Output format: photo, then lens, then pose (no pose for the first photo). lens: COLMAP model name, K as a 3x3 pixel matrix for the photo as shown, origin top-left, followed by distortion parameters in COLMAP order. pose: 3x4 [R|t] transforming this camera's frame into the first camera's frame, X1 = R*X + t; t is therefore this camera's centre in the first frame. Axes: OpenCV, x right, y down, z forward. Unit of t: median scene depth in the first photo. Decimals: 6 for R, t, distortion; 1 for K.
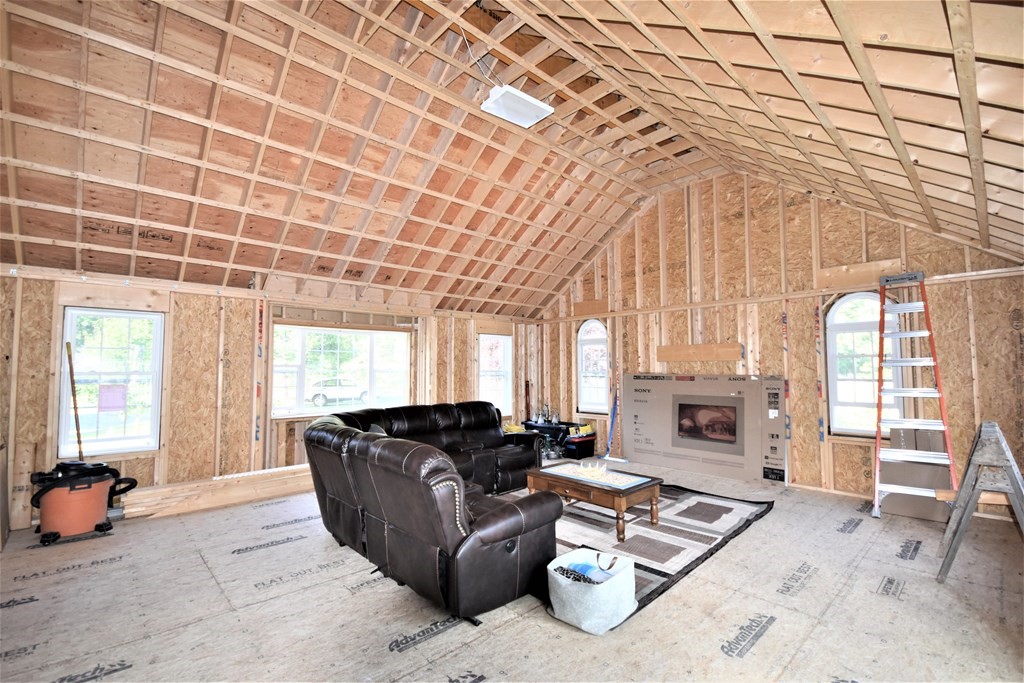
lens RADIAL K [[458.4, 0, 515.3], [0, 458.4, 345.3], [0, 0, 1]] dist [-0.001024, -0.000235]
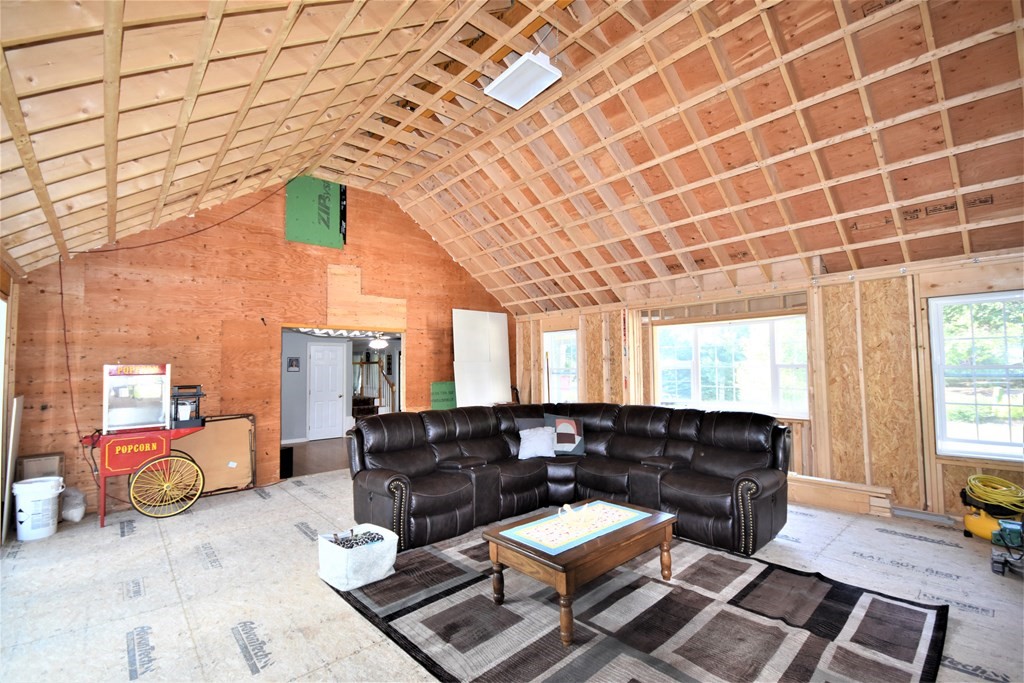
lens RADIAL K [[458.4, 0, 514.3], [0, 458.4, 342.6], [0, 0, 1]] dist [-0.001024, -0.000235]
pose [[-0.011810, -0.048915, -0.998733, 1.252474], [0.075867, 0.995880, -0.049672, 0.052439], [0.997048, -0.076358, -0.008051, 1.317842]]
